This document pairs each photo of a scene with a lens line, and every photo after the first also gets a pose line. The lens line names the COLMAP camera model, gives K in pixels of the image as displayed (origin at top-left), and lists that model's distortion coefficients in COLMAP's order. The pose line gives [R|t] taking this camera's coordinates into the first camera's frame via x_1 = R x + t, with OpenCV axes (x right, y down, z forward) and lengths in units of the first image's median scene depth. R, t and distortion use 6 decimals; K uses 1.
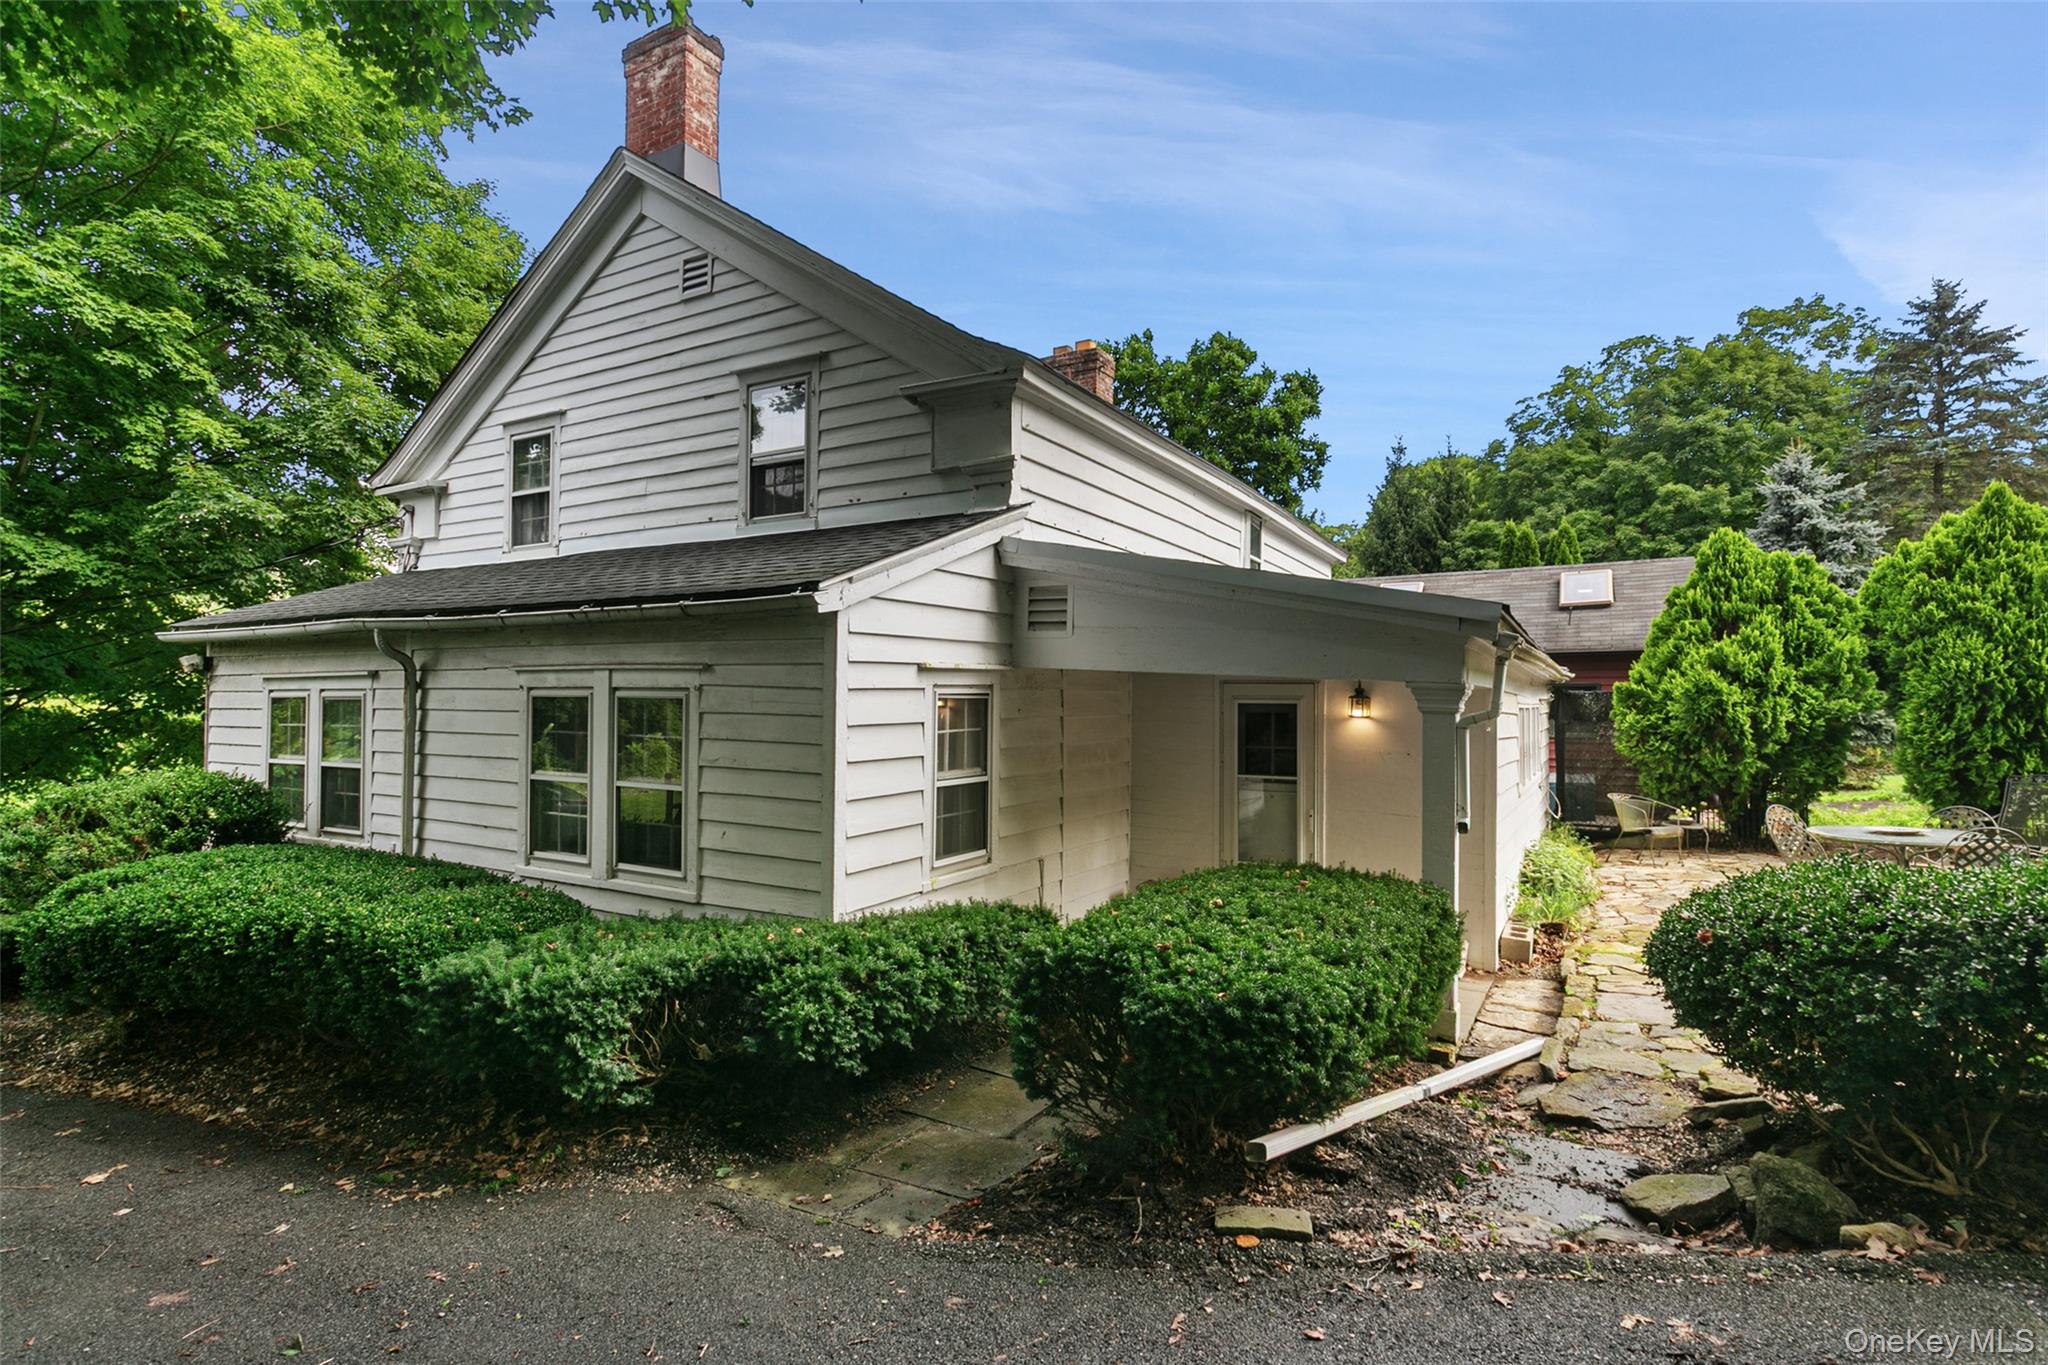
lens RADIAL K [[1070.1, 0, 997.9], [0, 1070.1, 680.2], [0, 0, 1]] dist [-0.008950, 0.009802]
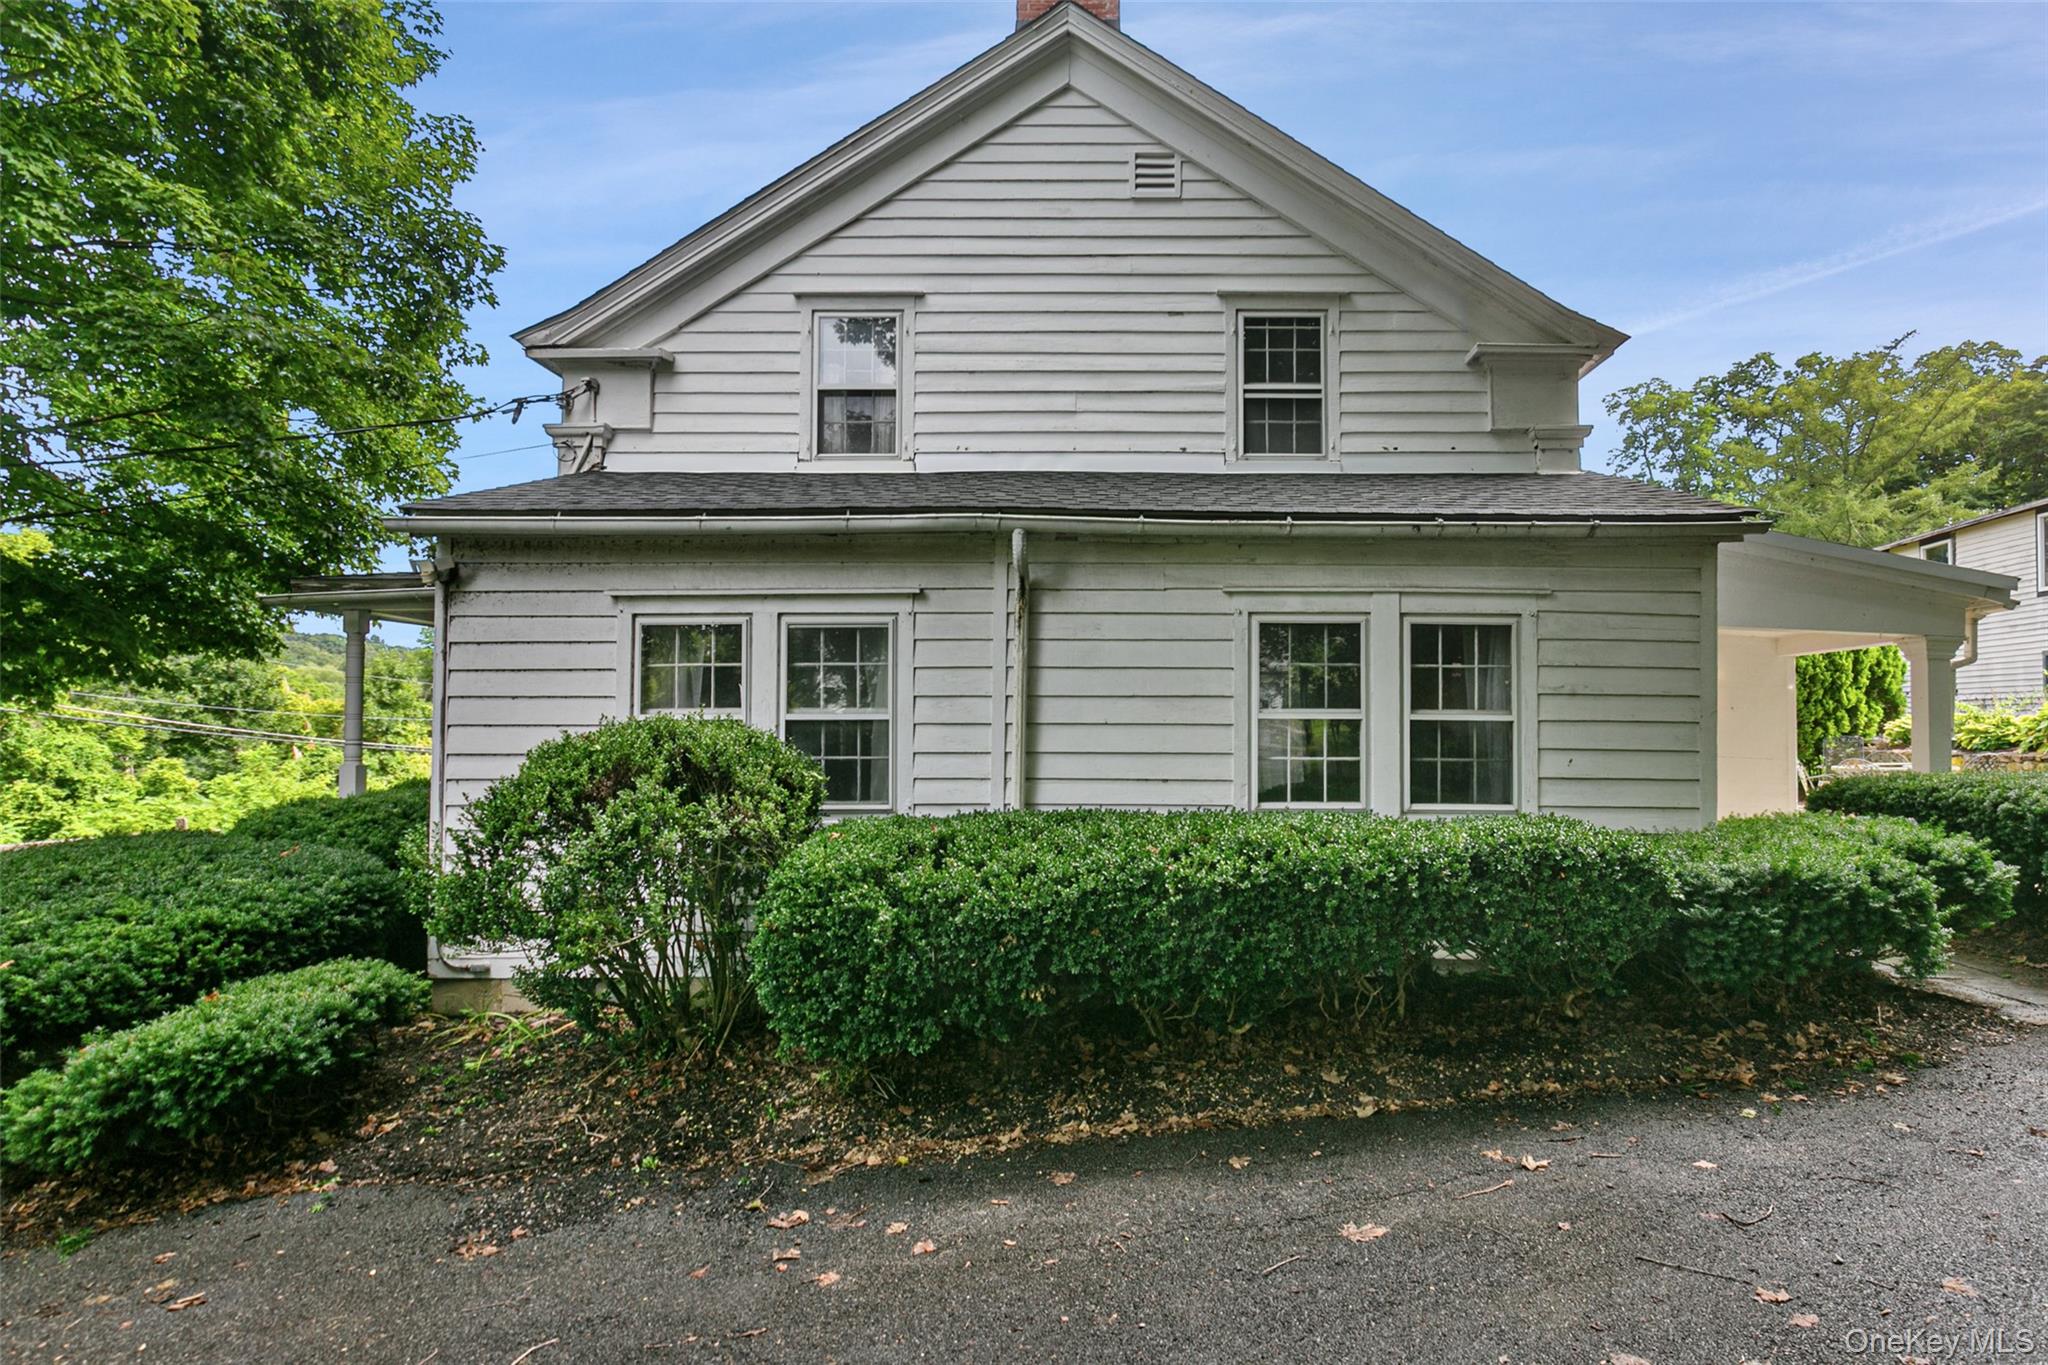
lens RADIAL K [[1070.1, 0, 1125.4], [0, 1070.1, 709.1], [0, 0, 1]] dist [-0.008950, 0.009802]
pose [[0.861611, 0.008641, 0.507495, -0.622883], [-0.012013, 0.999922, 0.003369, 0.053696], [-0.507427, -0.008999, 0.861648, 0.198999]]
